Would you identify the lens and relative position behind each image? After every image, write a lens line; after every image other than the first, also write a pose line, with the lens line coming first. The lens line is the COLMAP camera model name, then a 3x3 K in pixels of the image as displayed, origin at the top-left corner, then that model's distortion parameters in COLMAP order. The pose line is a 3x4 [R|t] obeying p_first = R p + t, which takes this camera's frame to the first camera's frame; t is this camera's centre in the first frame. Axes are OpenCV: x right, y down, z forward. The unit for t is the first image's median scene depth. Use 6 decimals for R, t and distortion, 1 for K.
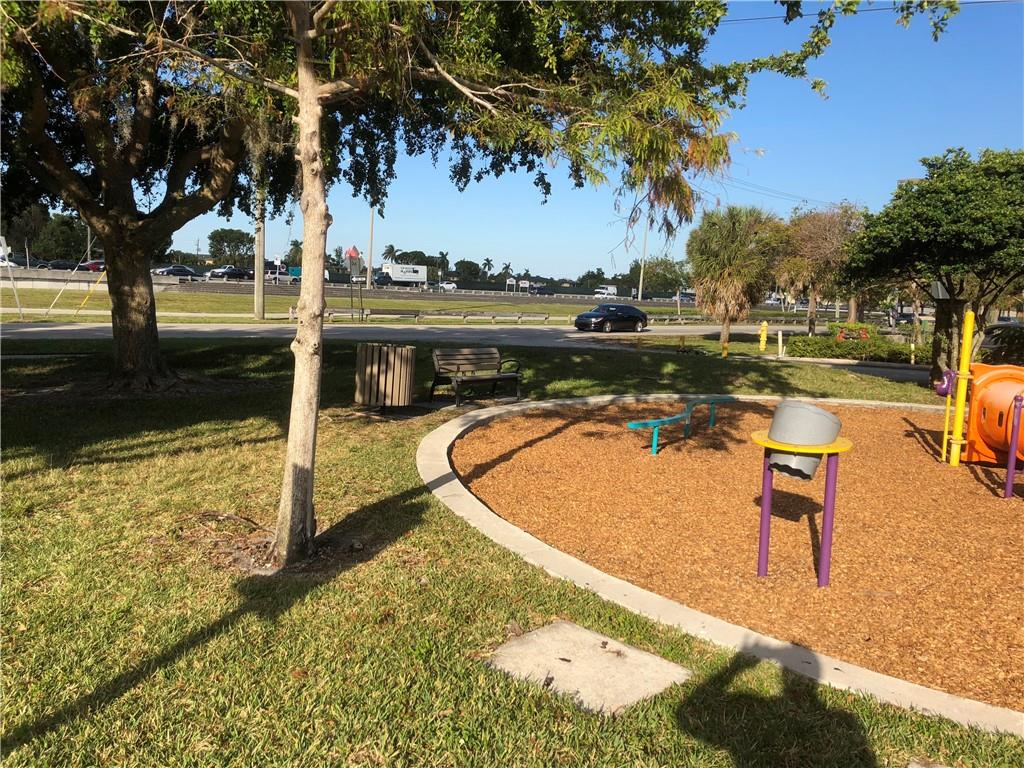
lens RADIAL K [[846.0, 0, 491.6], [0, 846.0, 369.3], [0, 0, 1]] dist [0.014488, -0.007931]
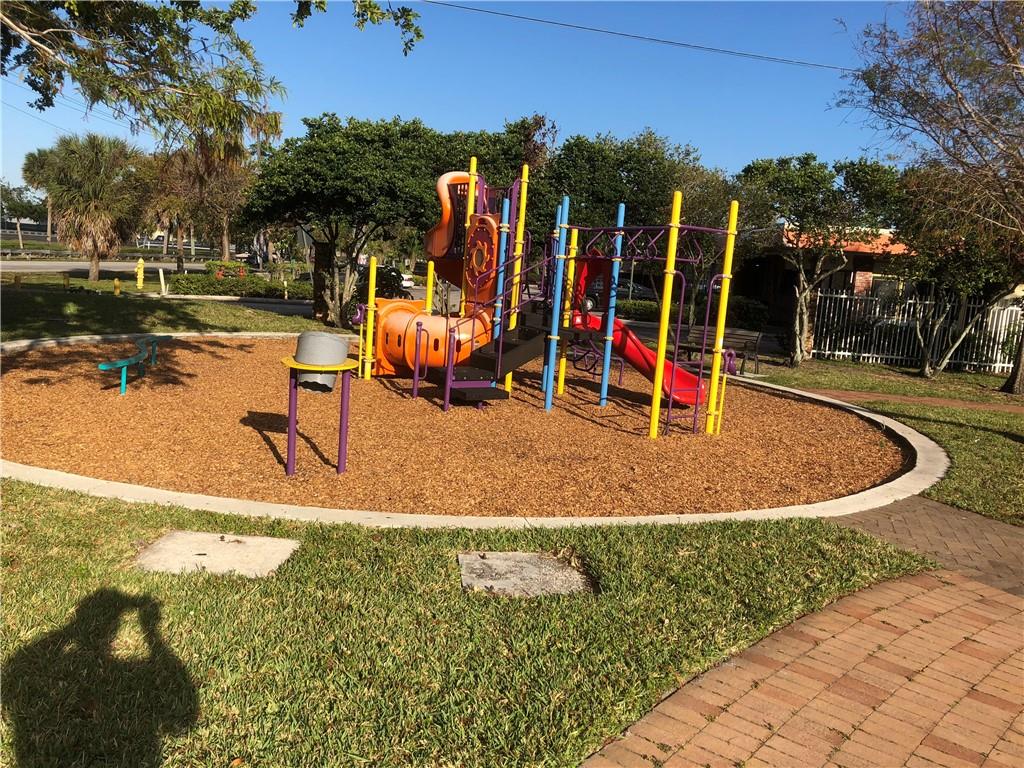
lens RADIAL K [[846.0, 0, 510.4], [0, 846.0, 383.9], [0, 0, 1]] dist [0.014488, -0.007931]
pose [[0.728746, -0.088709, 0.679014, -0.100073], [0.026409, 0.994477, 0.101579, -0.001546], [-0.684274, -0.056094, 0.727064, -0.039552]]
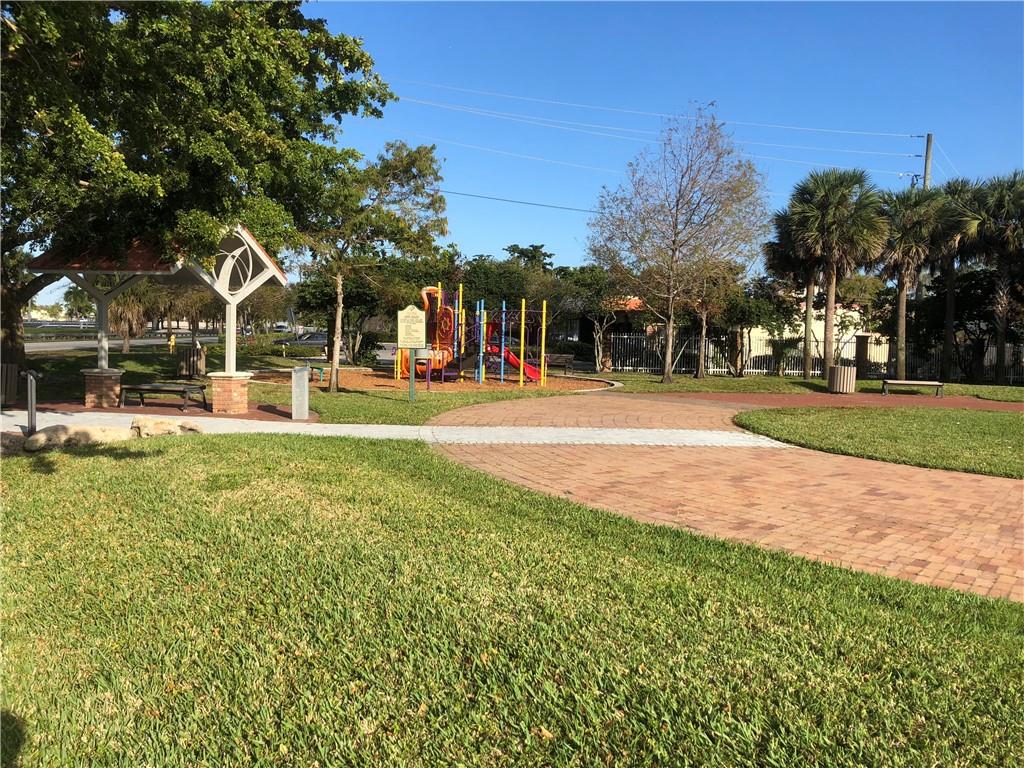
lens RADIAL K [[846.0, 0, 511.8], [0, 846.0, 383.9], [0, 0, 1]] dist [0.014488, -0.007931]
pose [[0.622074, -0.076541, 0.779208, -0.940855], [0.076291, 0.996400, 0.036970, 0.033000], [-0.779233, 0.036449, 0.625674, -0.710361]]
